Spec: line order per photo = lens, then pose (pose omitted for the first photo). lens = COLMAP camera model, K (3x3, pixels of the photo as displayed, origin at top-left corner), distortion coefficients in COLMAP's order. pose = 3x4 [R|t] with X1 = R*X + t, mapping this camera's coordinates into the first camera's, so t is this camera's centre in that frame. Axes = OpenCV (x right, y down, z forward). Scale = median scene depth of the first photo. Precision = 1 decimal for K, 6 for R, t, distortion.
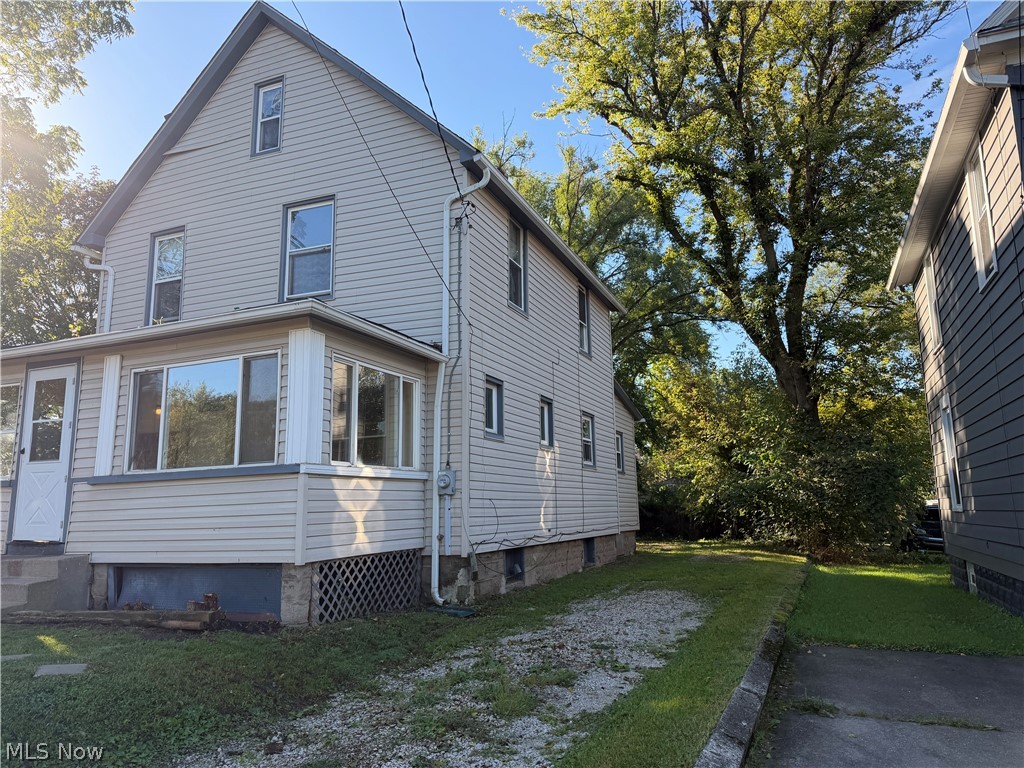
lens RADIAL K [[728.3, 0, 512.0], [0, 728.3, 384.0], [0, 0, 1]] dist [0.111969, -0.157950]
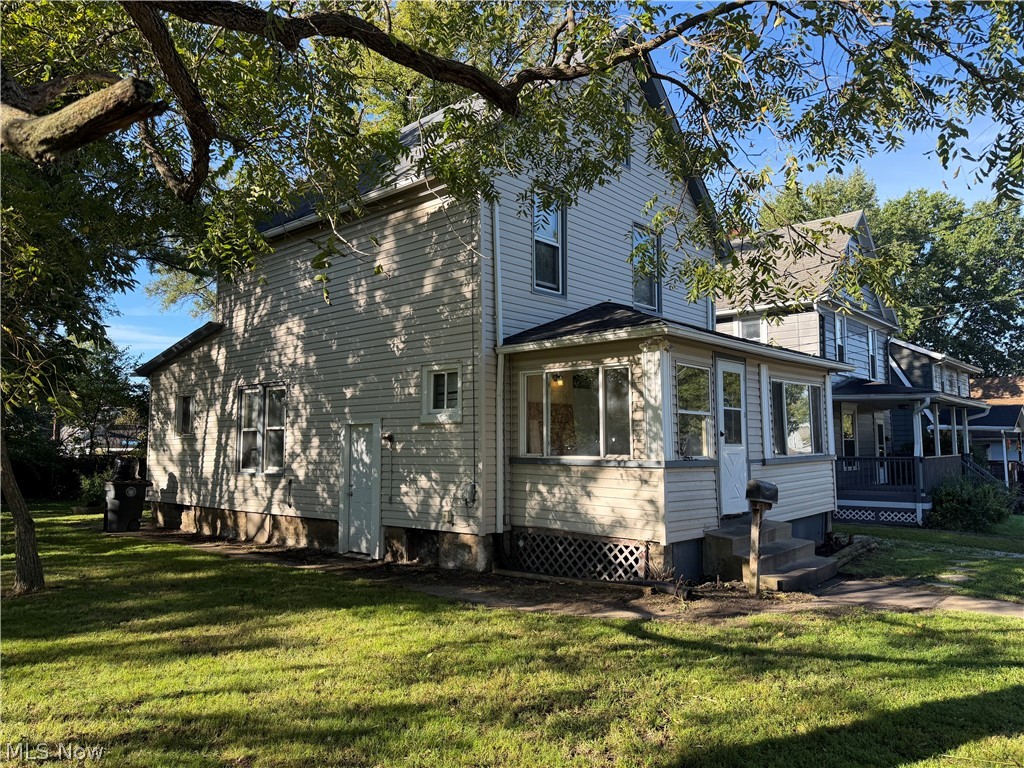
lens RADIAL K [[728.3, 0, 512.0], [0, 728.3, 384.0], [0, 0, 1]] dist [0.111969, -0.157950]
pose [[0.314895, 0.095242, 0.944336, -1.836925], [-0.162295, 0.985702, -0.045296, 0.121015], [-0.935148, -0.138998, 0.325850, 0.974314]]
